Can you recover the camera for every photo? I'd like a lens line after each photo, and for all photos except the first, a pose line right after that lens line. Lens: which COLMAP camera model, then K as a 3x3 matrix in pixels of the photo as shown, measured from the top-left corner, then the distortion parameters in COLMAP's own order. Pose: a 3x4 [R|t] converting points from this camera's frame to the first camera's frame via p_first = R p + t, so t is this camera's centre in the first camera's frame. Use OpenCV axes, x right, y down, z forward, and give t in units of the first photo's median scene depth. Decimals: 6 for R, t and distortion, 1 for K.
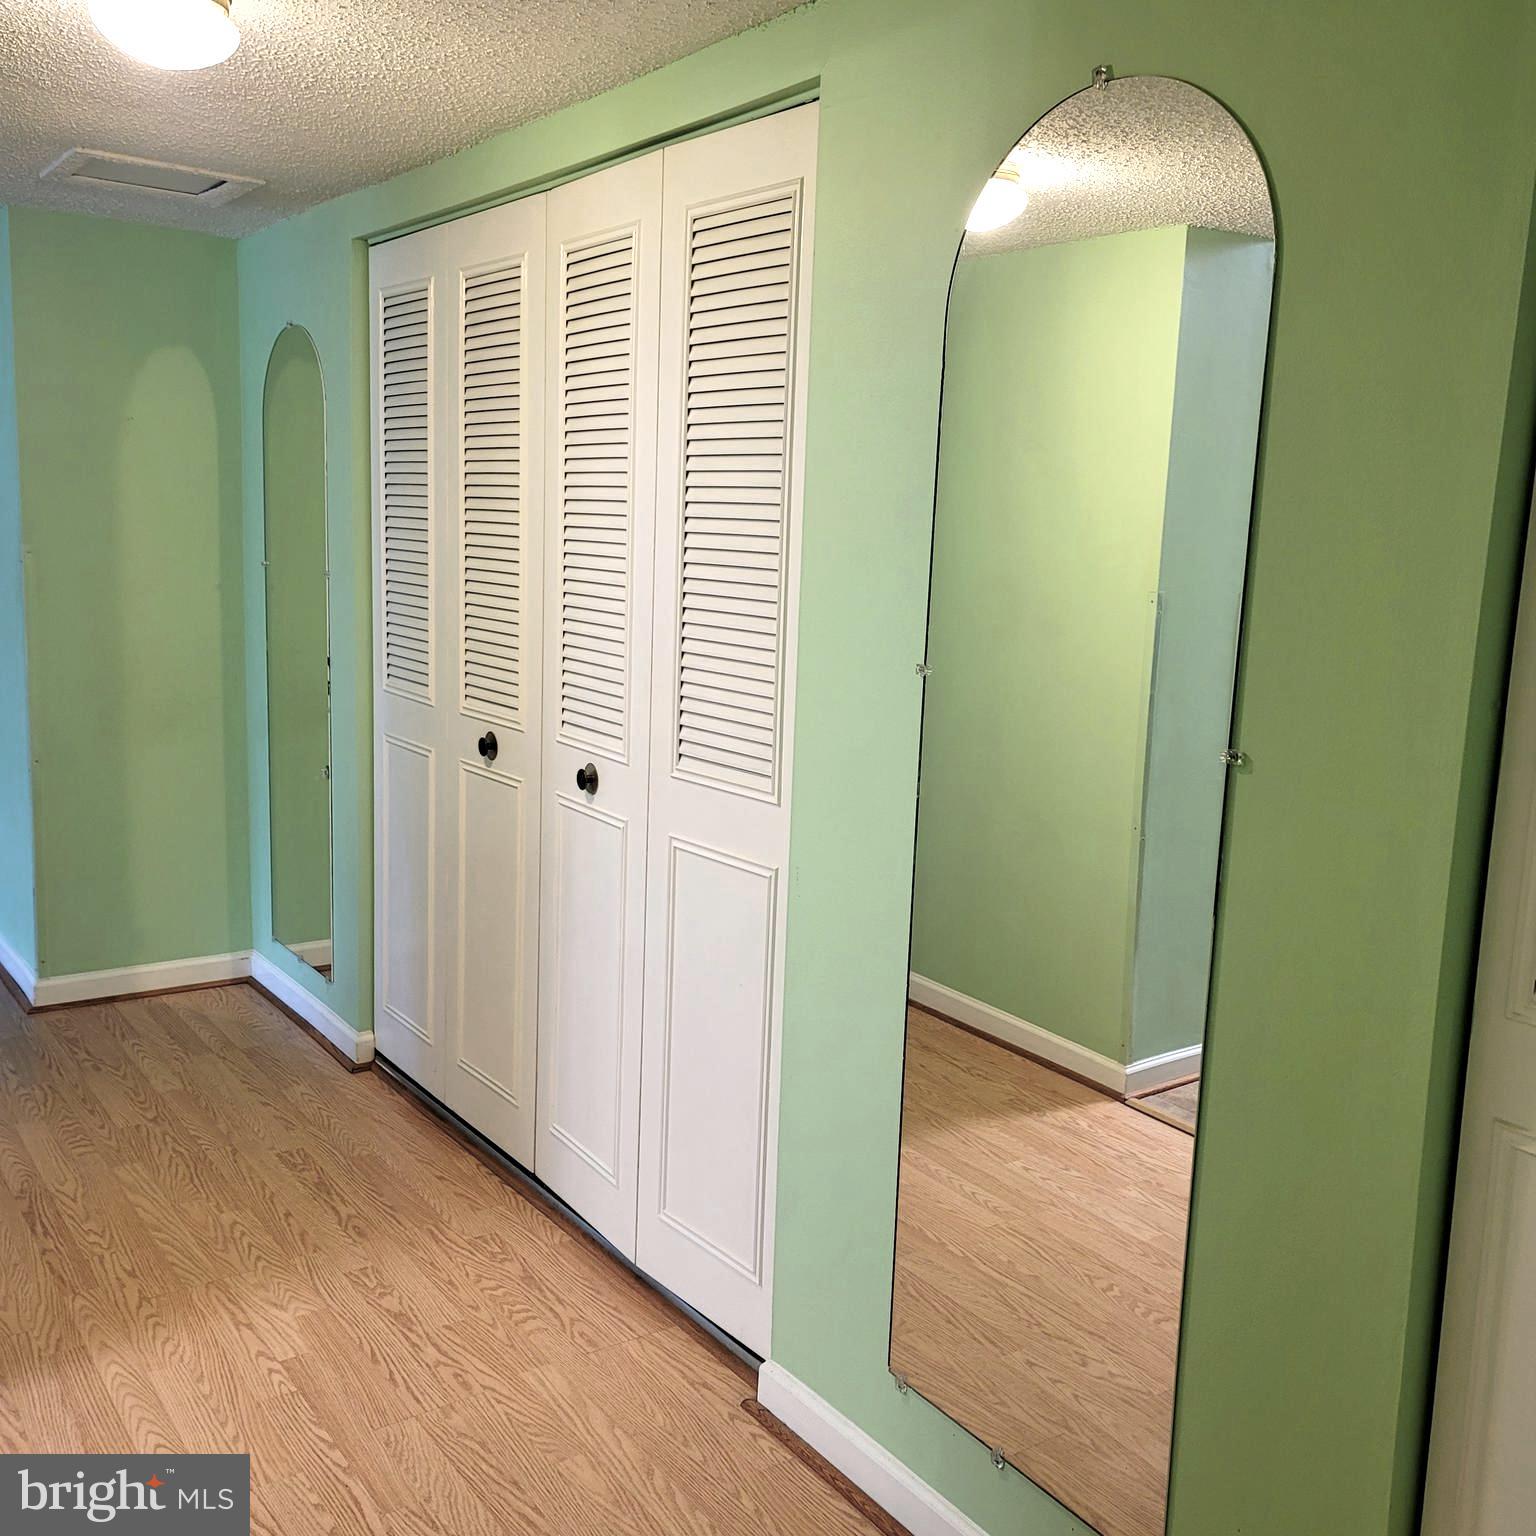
lens RADIAL K [[1466.0, 0, 759.7], [0, 1466.0, 769.7], [0, 0, 1]] dist [0.052496, 0.000000]
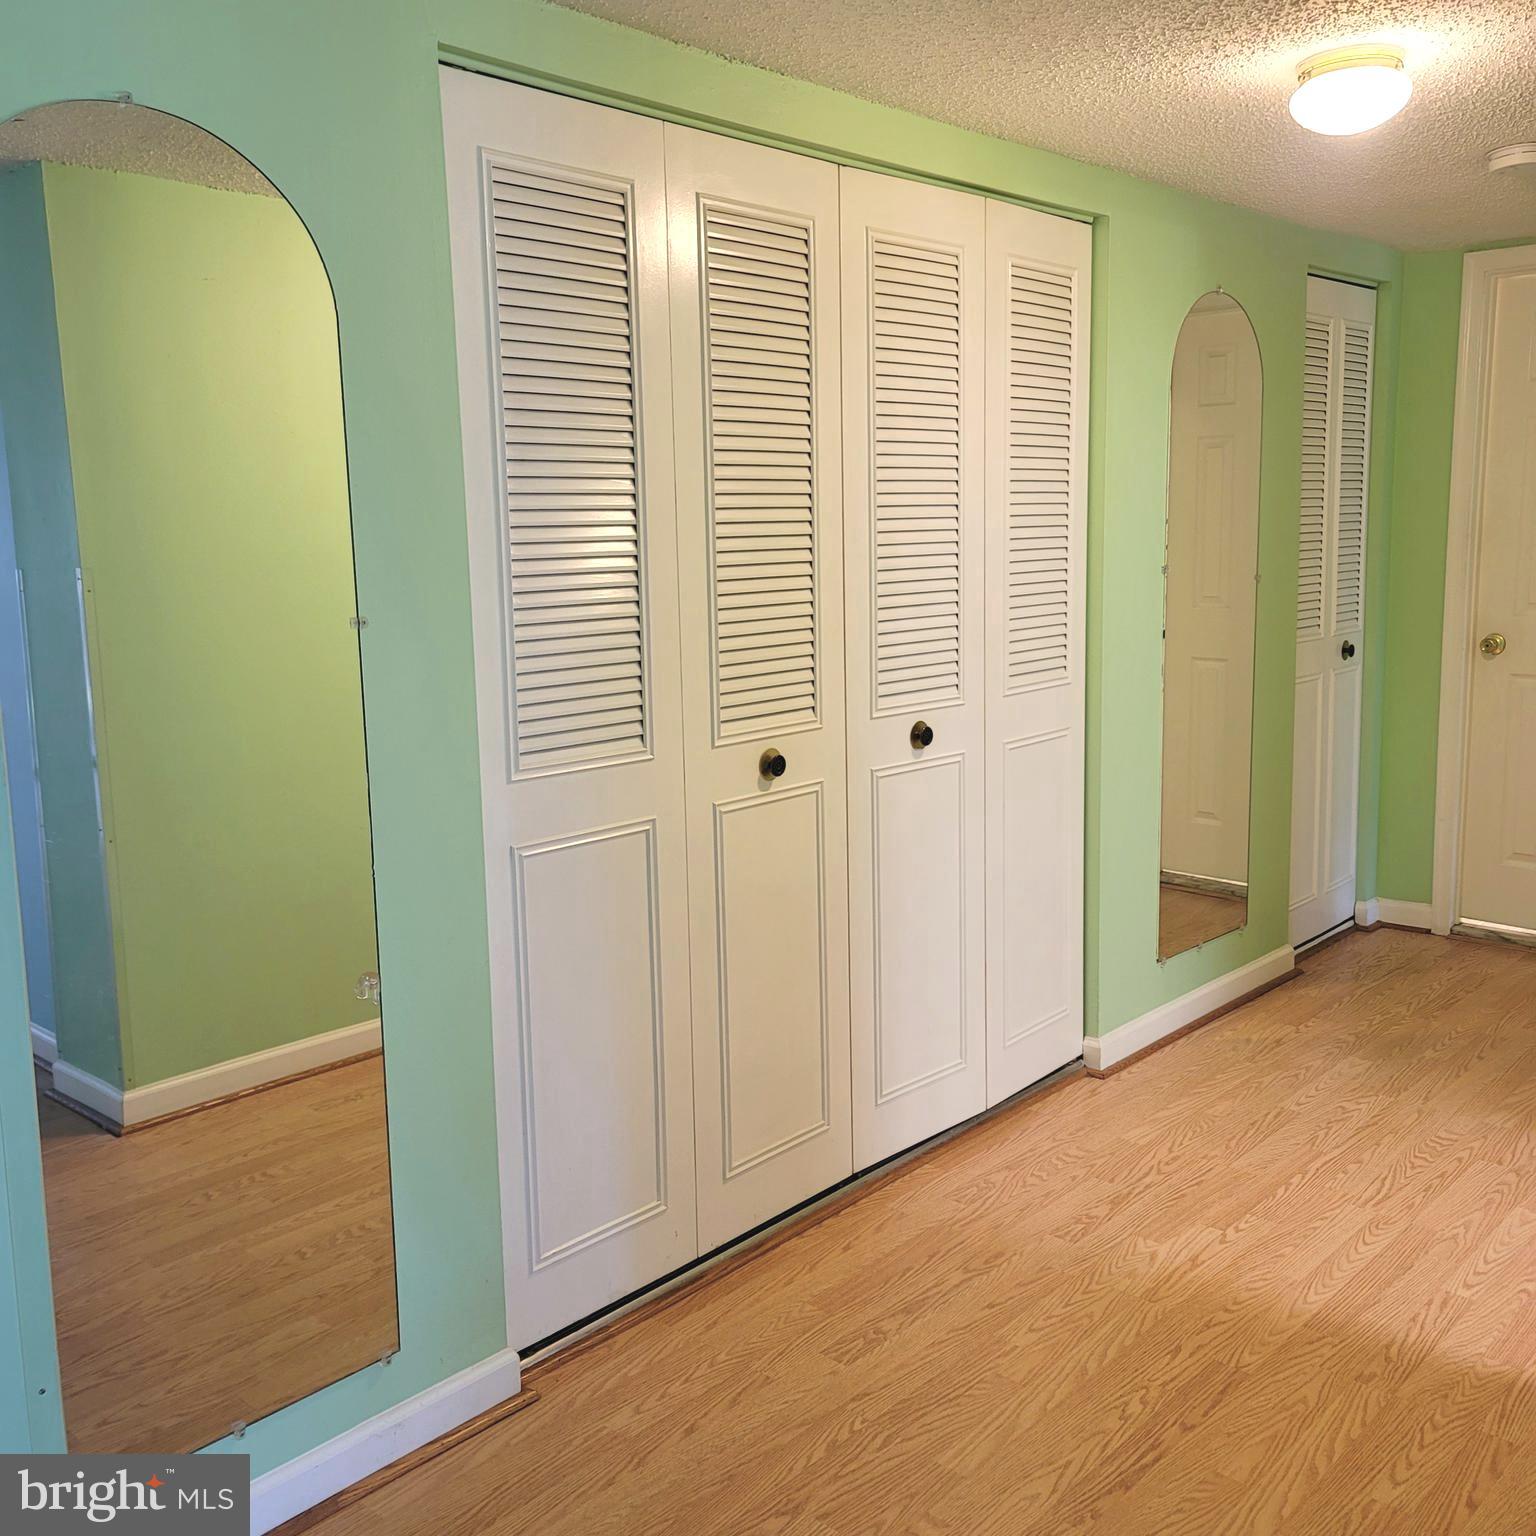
lens RADIAL K [[1466.0, 0, 787.6], [0, 1466.0, 750.2], [0, 0, 1]] dist [0.052496, 0.000000]
pose [[-0.192682, -0.187859, 0.963111, -1.158173], [0.174968, 0.959197, 0.222100, -0.245622], [-0.965536, 0.211308, -0.151951, 1.272776]]
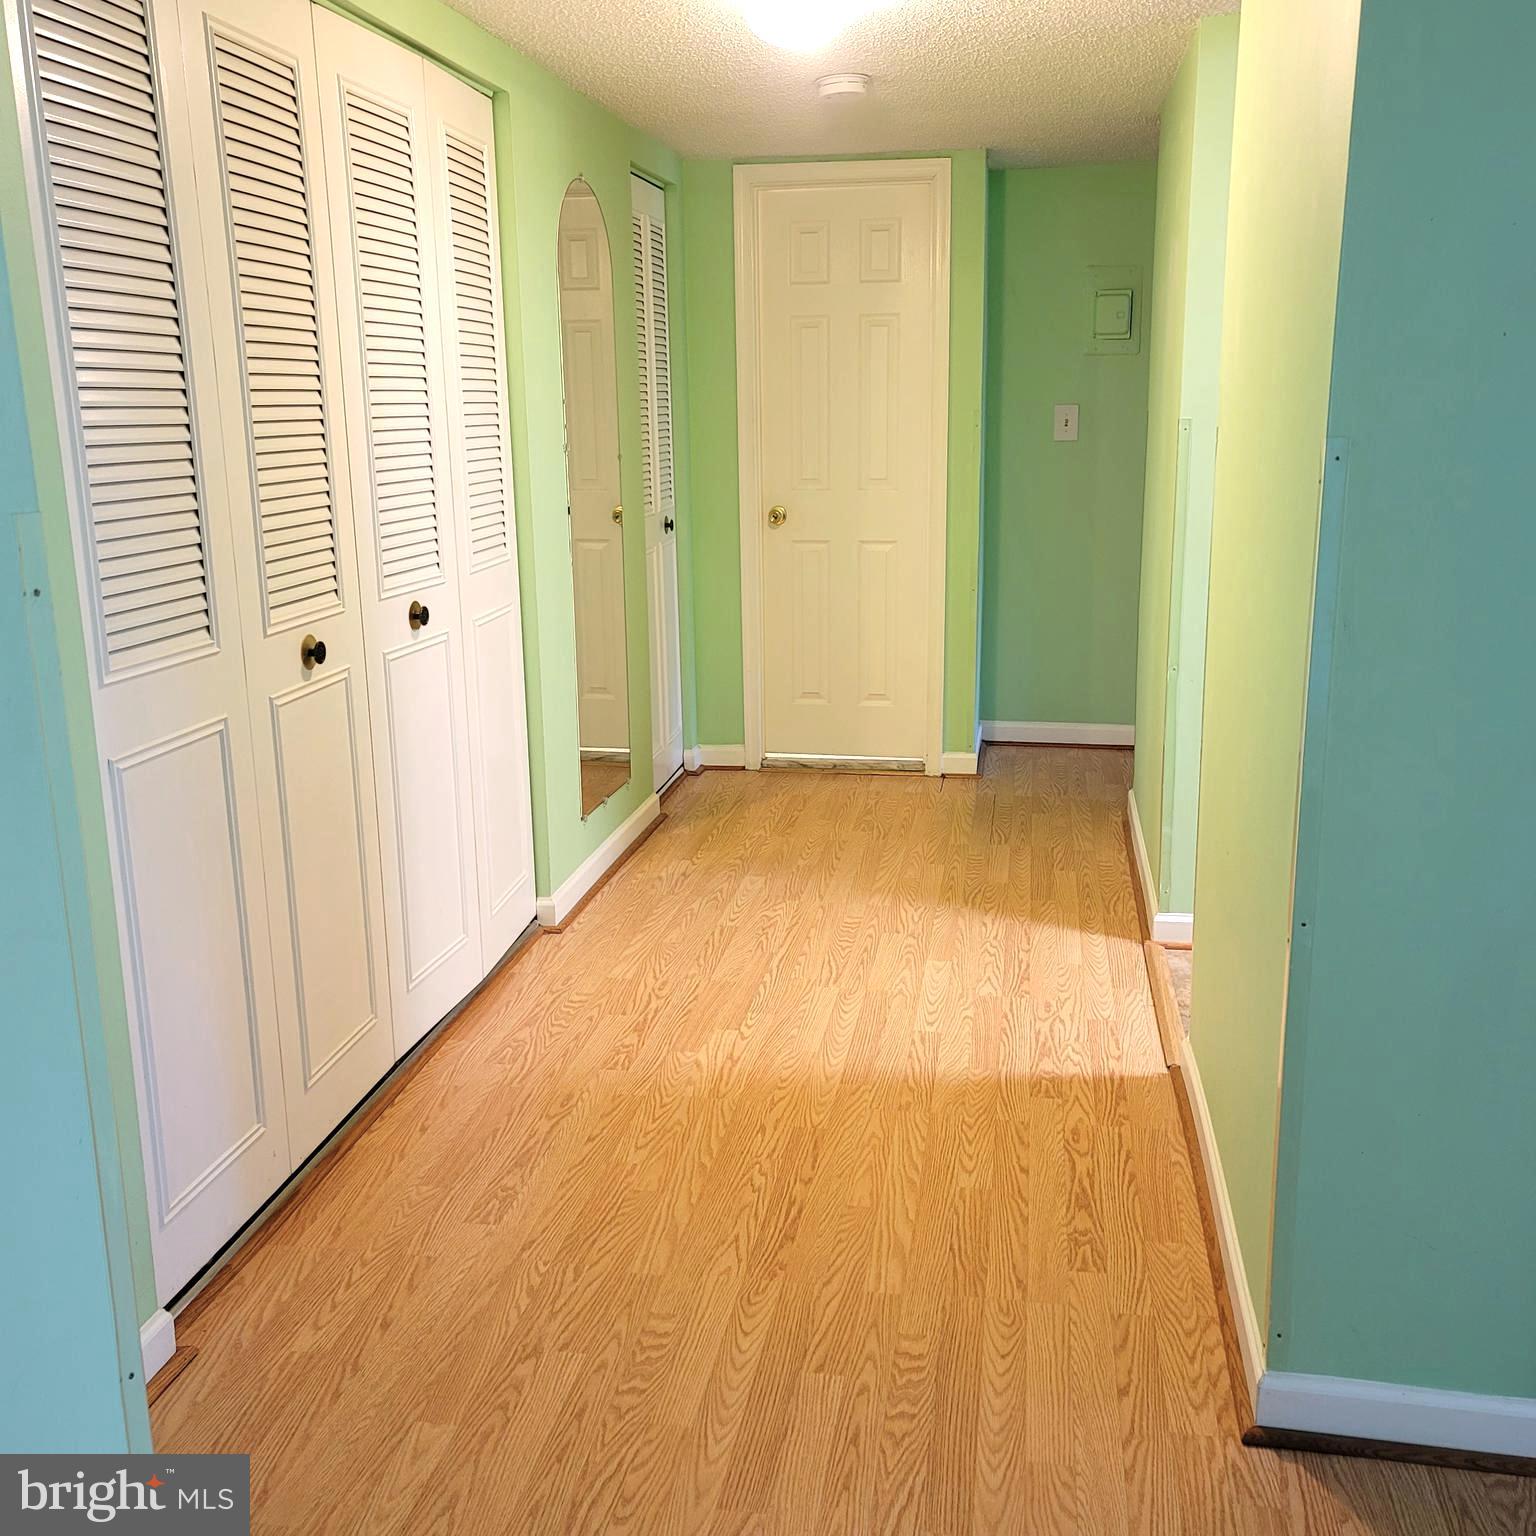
lens RADIAL K [[1466.0, 0, 730.7], [0, 1466.0, 747.1], [0, 0, 1]] dist [0.052496, 0.000000]
pose [[-0.677034, -0.195490, 0.709513, -1.065188], [0.113178, 0.924951, 0.362845, -0.273324], [-0.727197, 0.325960, -0.604098, 1.527997]]
